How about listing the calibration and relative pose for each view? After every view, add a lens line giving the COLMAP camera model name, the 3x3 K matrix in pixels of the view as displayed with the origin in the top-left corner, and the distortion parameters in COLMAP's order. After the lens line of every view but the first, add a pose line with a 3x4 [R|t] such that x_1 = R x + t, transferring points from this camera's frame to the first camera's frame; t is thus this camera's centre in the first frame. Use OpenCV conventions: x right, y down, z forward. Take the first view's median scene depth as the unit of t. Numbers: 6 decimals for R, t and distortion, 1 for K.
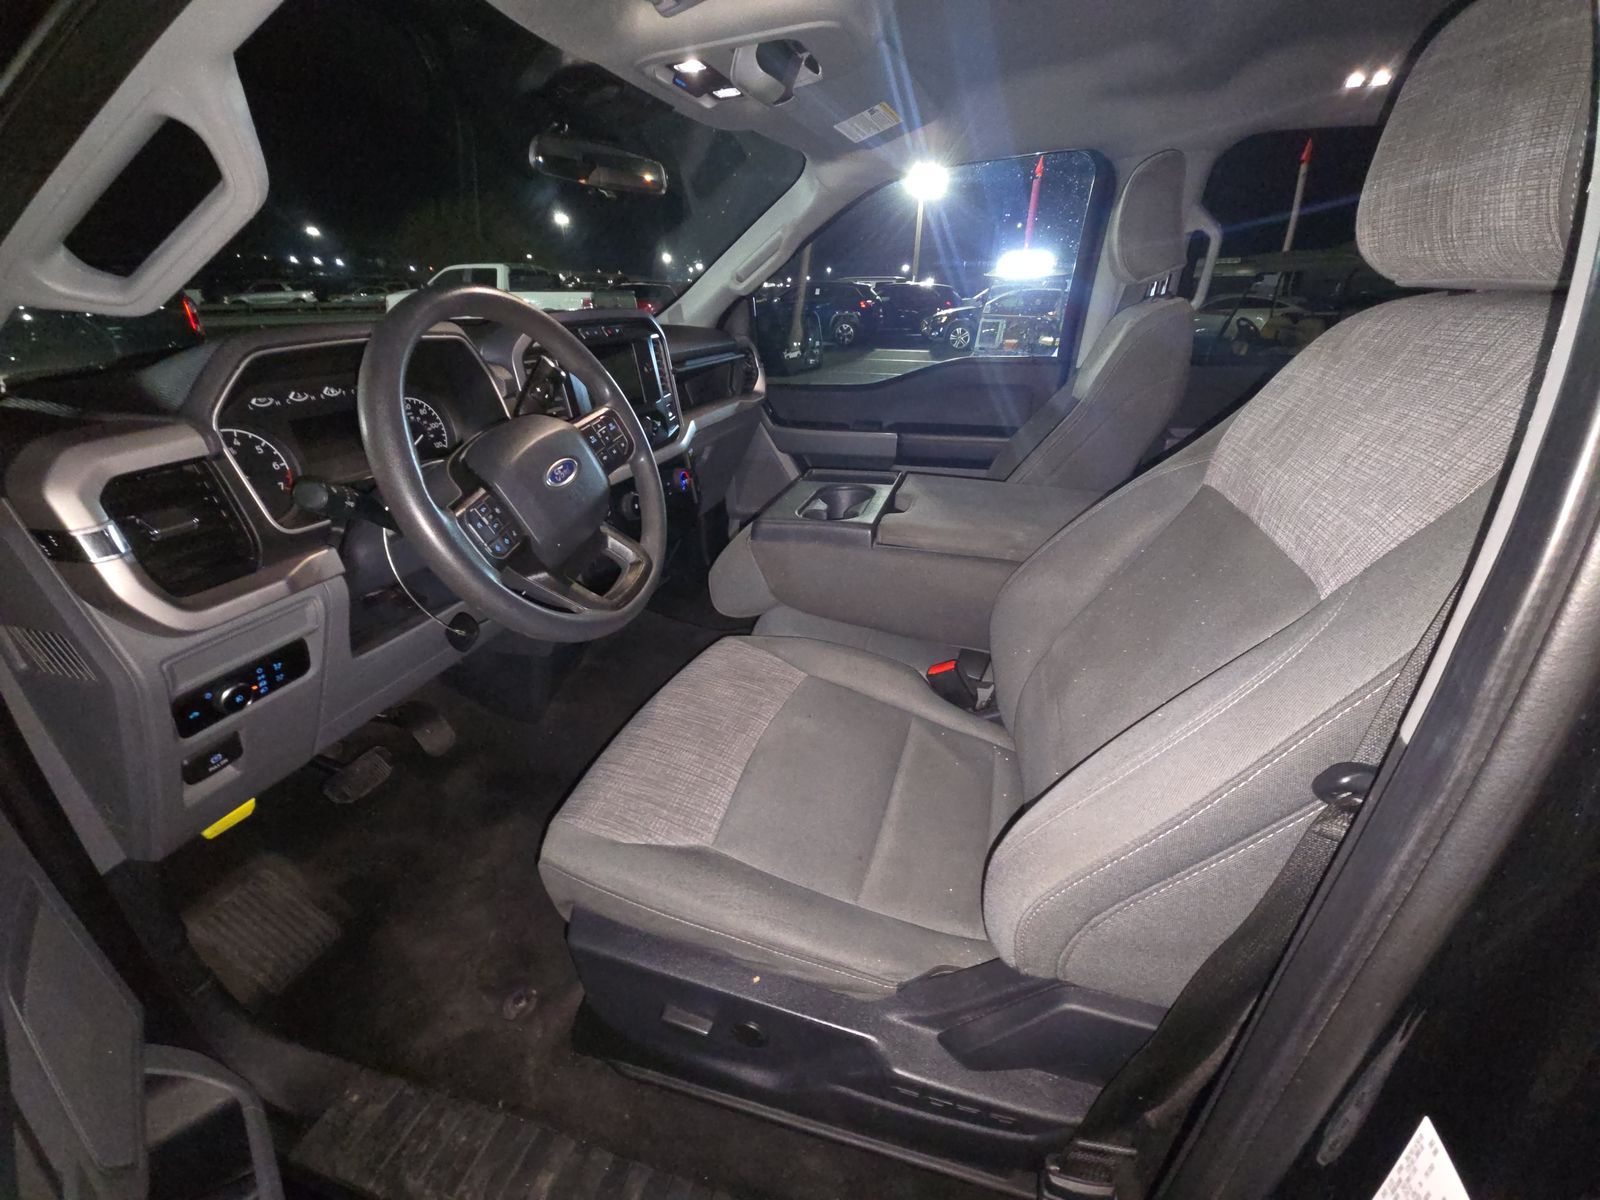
lens RADIAL K [[658.7, 0, 794.6], [0, 658.7, 601.6], [0, 0, 1]] dist [-0.008954, -0.000594]
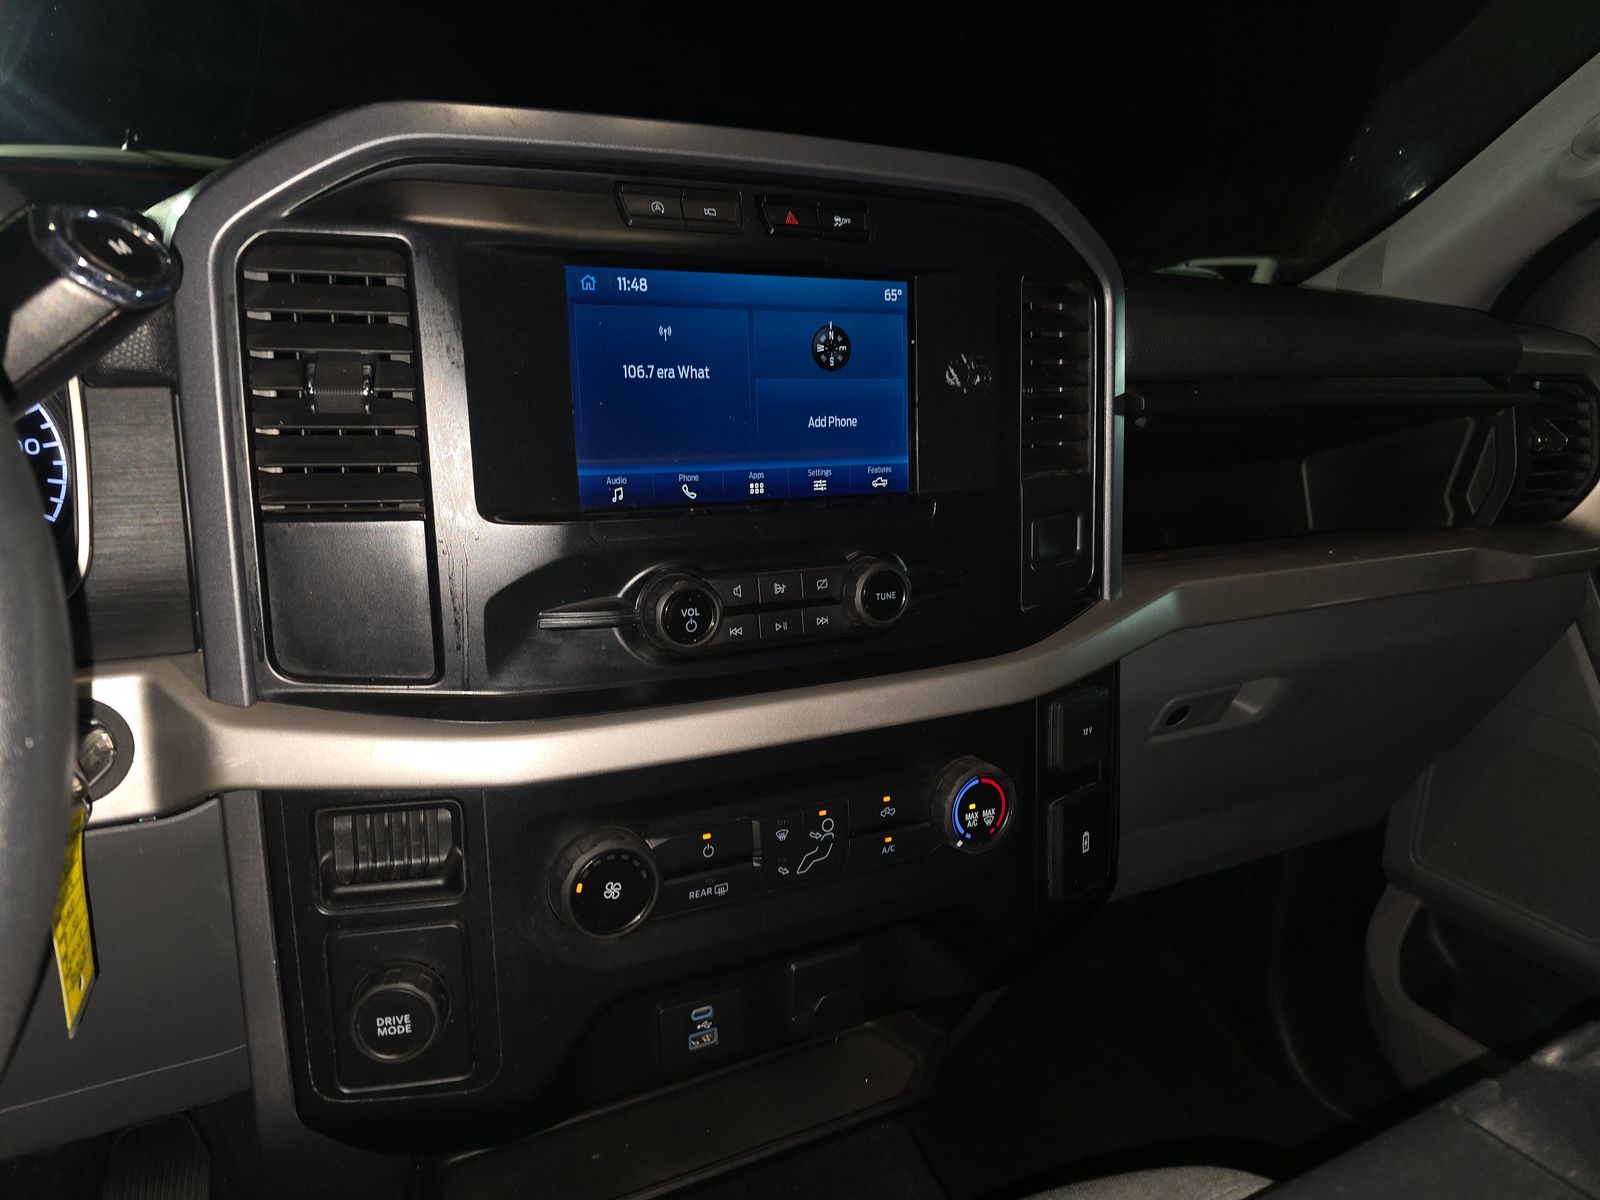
lens RADIAL K [[1078.6, 0, 810.6], [0, 1078.6, 596.2], [0, 0, 1]] dist [0.008927, -0.022787]
pose [[0.705971, 0.219900, -0.673237, 0.060664], [-0.336864, 0.940426, -0.046071, -0.303141], [0.622999, 0.259314, 0.737990, 0.873489]]
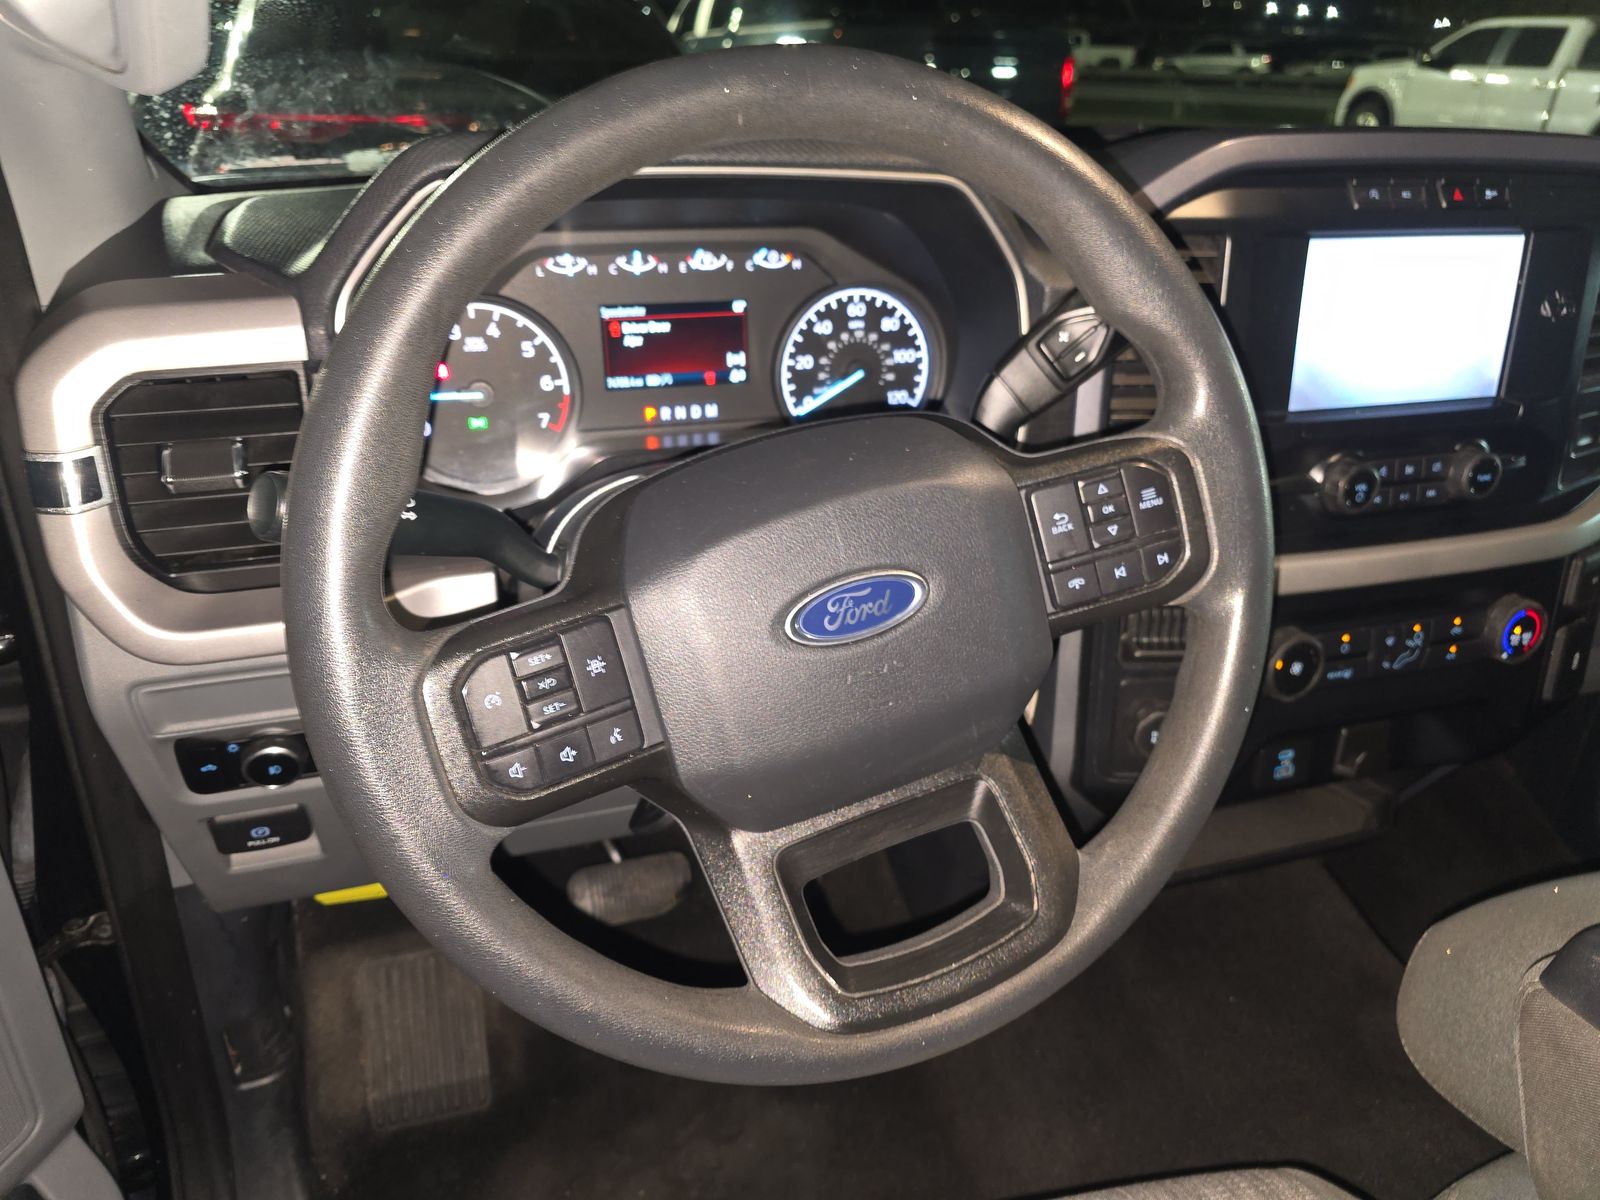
lens RADIAL K [[1078.6, 0, 802.1], [0, 1078.6, 604.8], [0, 0, 1]] dist [0.008927, -0.022787]
pose [[0.572198, 0.390274, -0.721301, 0.026397], [-0.372430, 0.907248, 0.195441, -0.231673], [0.730675, 0.156803, 0.664475, 0.470543]]
